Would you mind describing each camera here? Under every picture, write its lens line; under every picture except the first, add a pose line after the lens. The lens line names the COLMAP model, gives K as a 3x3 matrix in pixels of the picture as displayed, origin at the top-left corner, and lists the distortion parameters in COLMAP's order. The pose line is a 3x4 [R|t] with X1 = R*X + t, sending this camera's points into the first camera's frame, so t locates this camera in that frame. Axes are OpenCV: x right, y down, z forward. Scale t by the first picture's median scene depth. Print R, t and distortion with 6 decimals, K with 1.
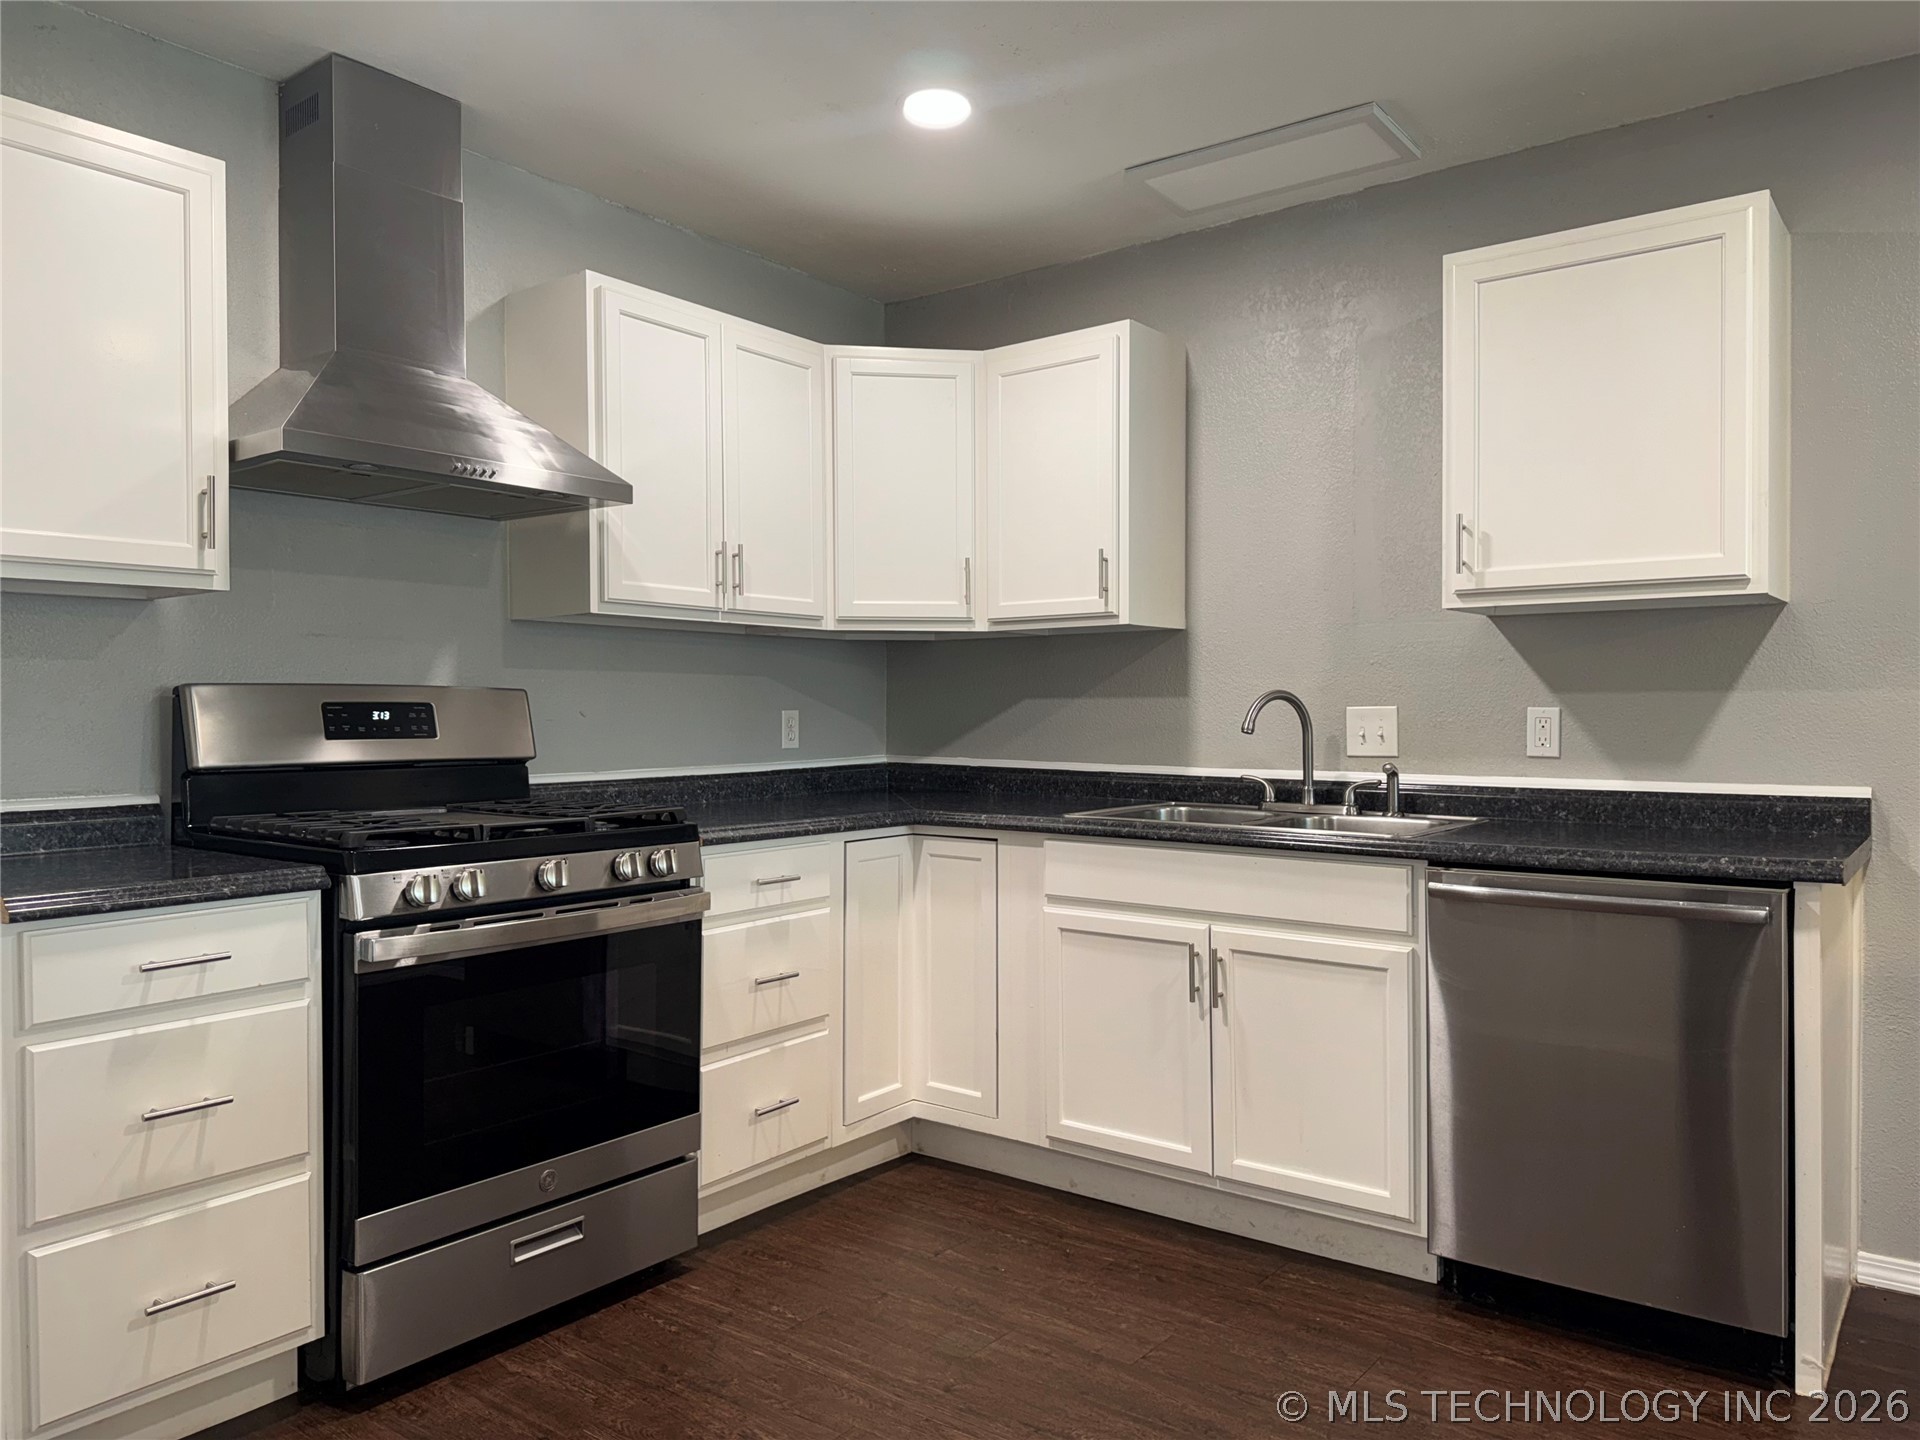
lens RADIAL K [[1362.4, 0, 960.0], [0, 1362.4, 720.0], [0, 0, 1]] dist [0.079051, -0.088587]
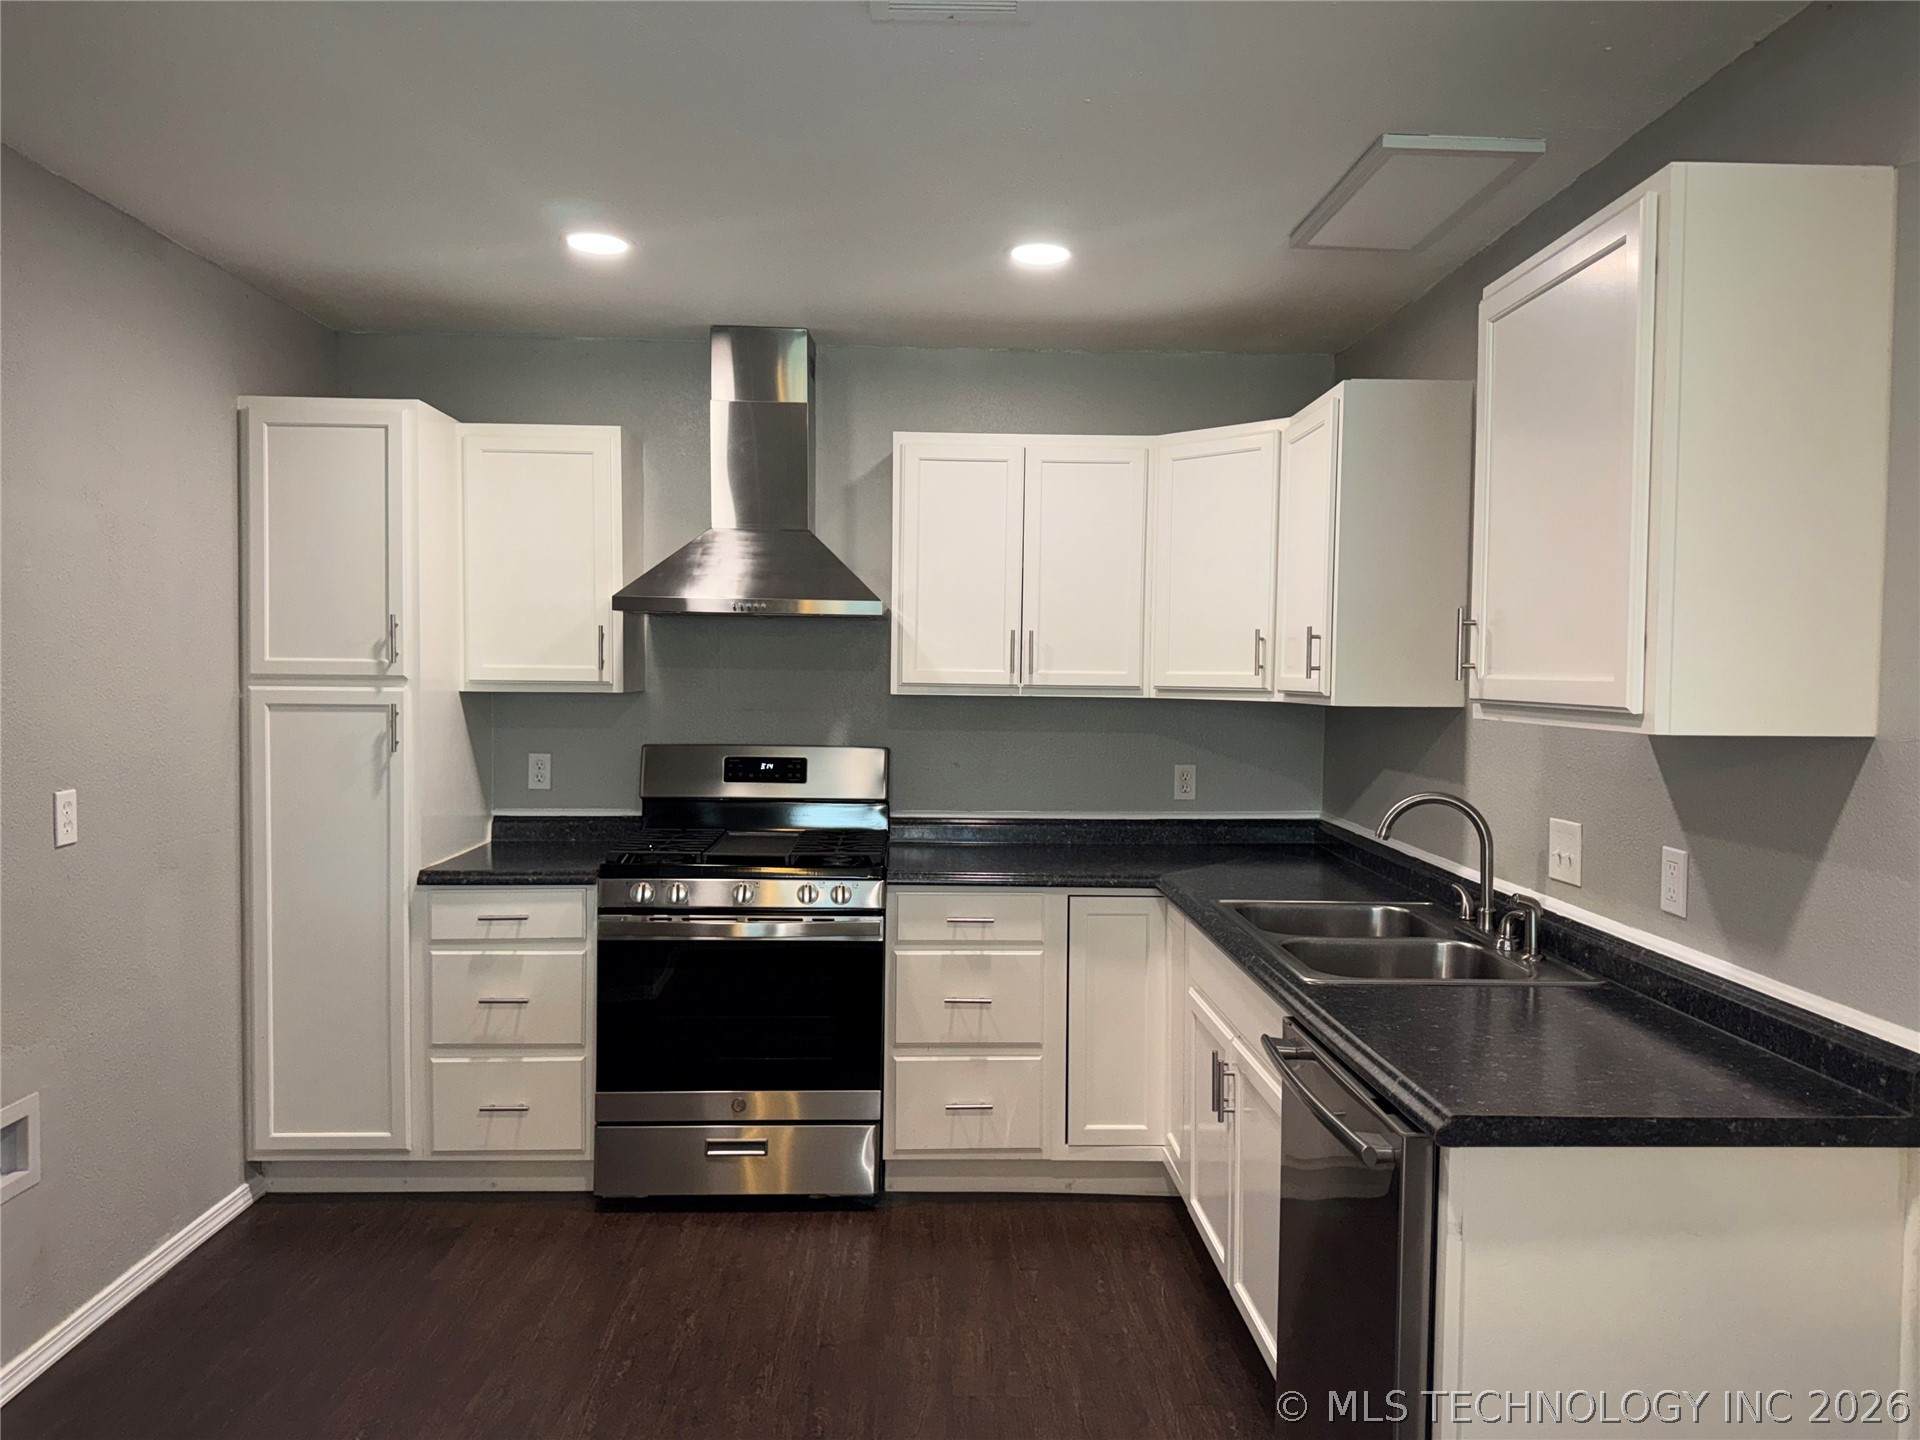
lens RADIAL K [[1404.0, 0, 960.0], [0, 1404.0, 720.0], [0, 0, 1]] dist [0.107394, -0.002635]
pose [[0.628263, 0.039830, -0.776980, 0.823432], [-0.017369, 0.999158, 0.037175, -0.106023], [0.777807, -0.009860, 0.628426, 0.215242]]
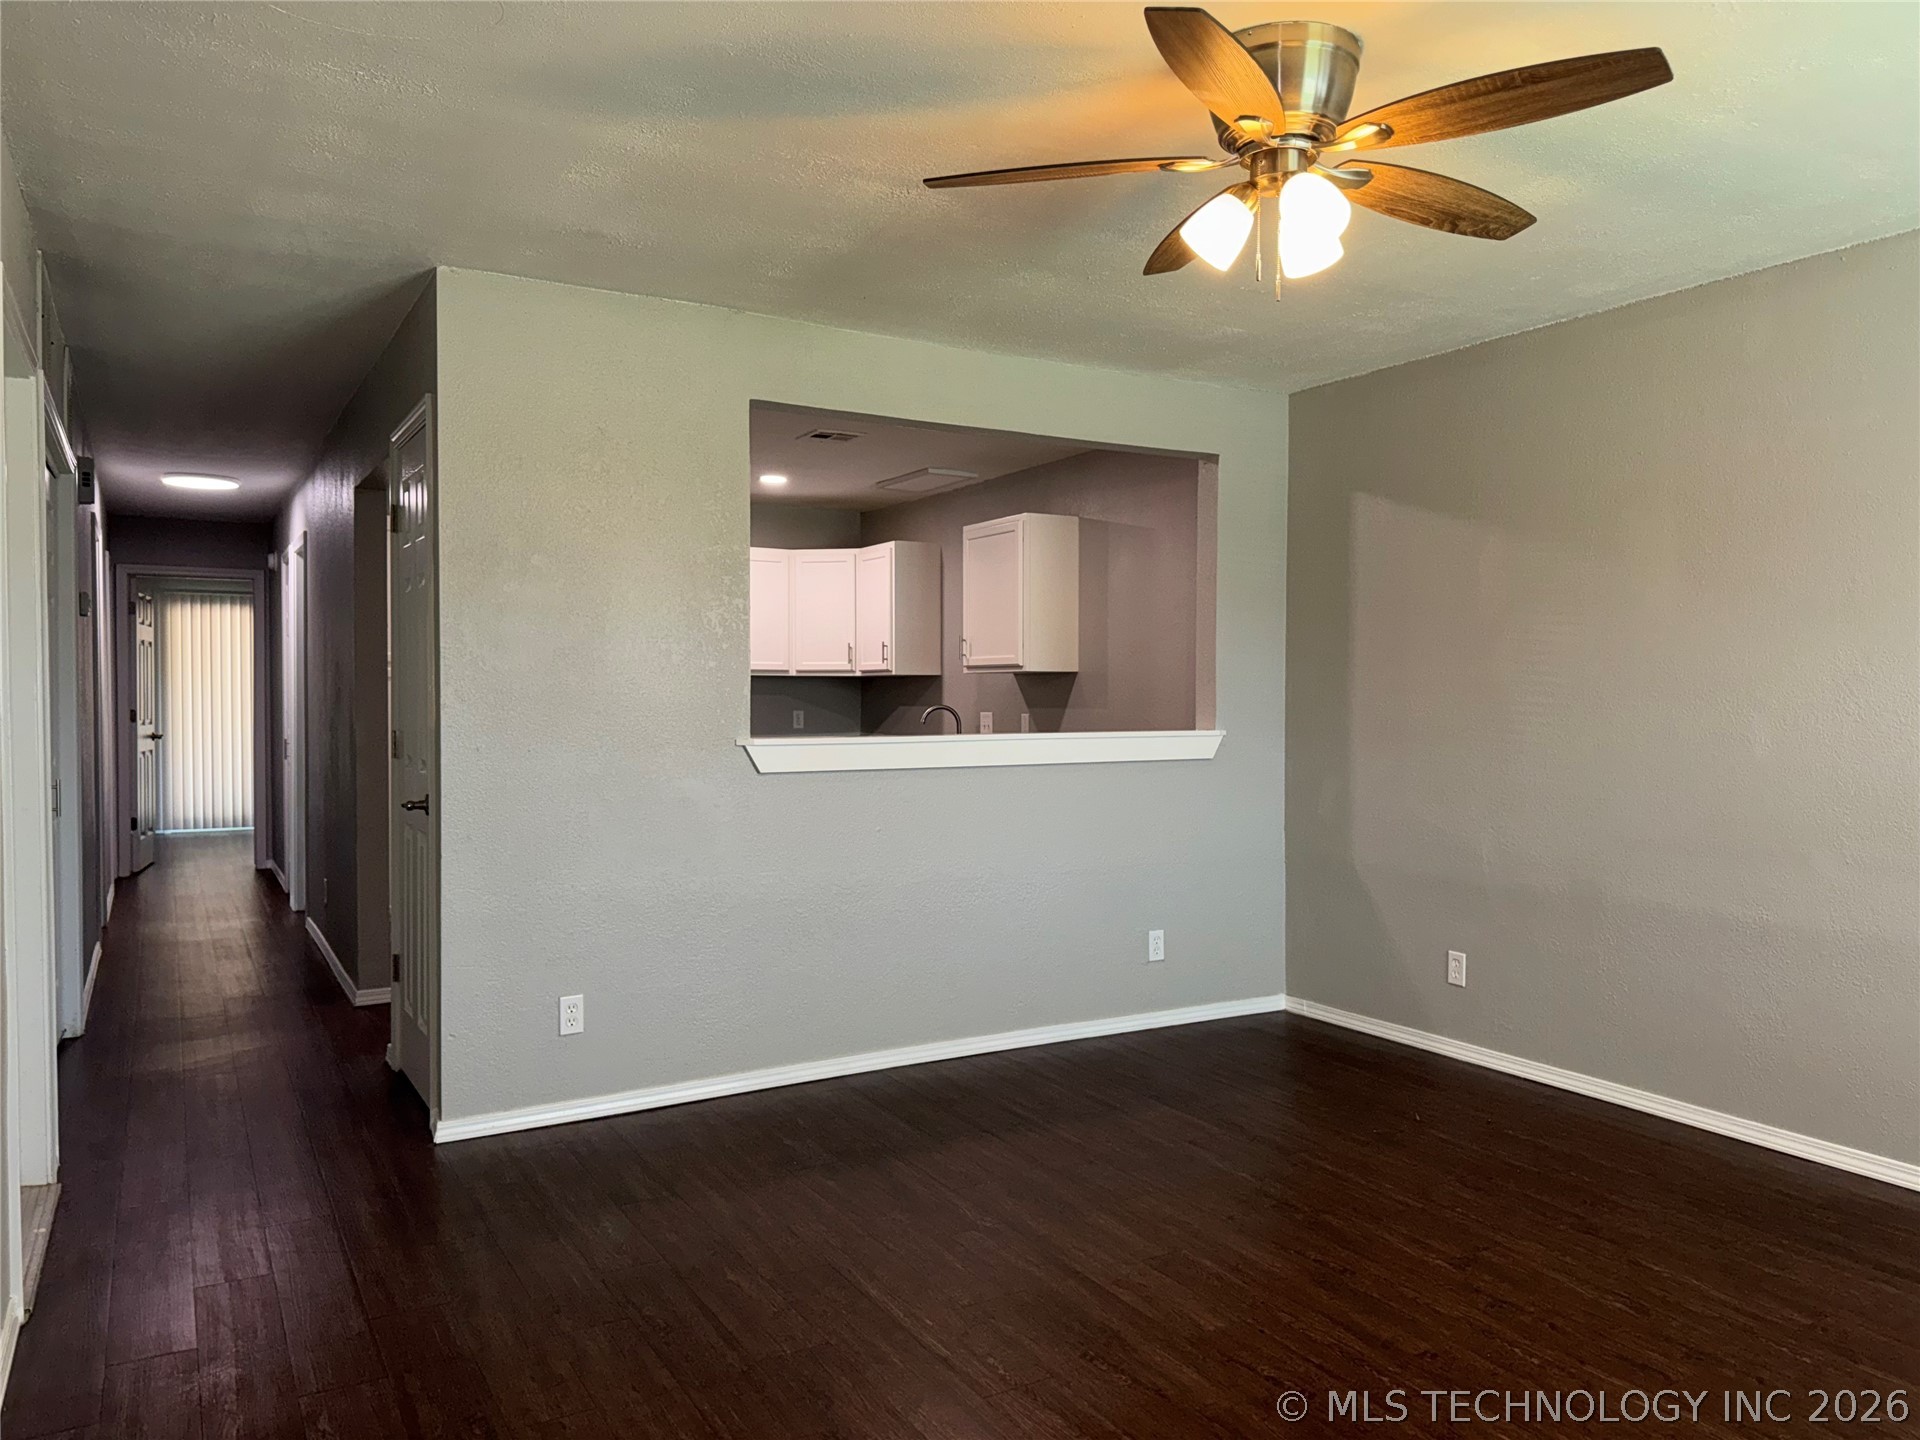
lens RADIAL K [[1362.4, 0, 960.0], [0, 1362.4, 720.0], [0, 0, 1]] dist [0.079051, -0.088587]
pose [[0.918718, 0.011579, -0.394745, 1.275345], [-0.007814, 0.999907, 0.011144, -0.024573], [0.394837, -0.007154, 0.918723, -1.175973]]
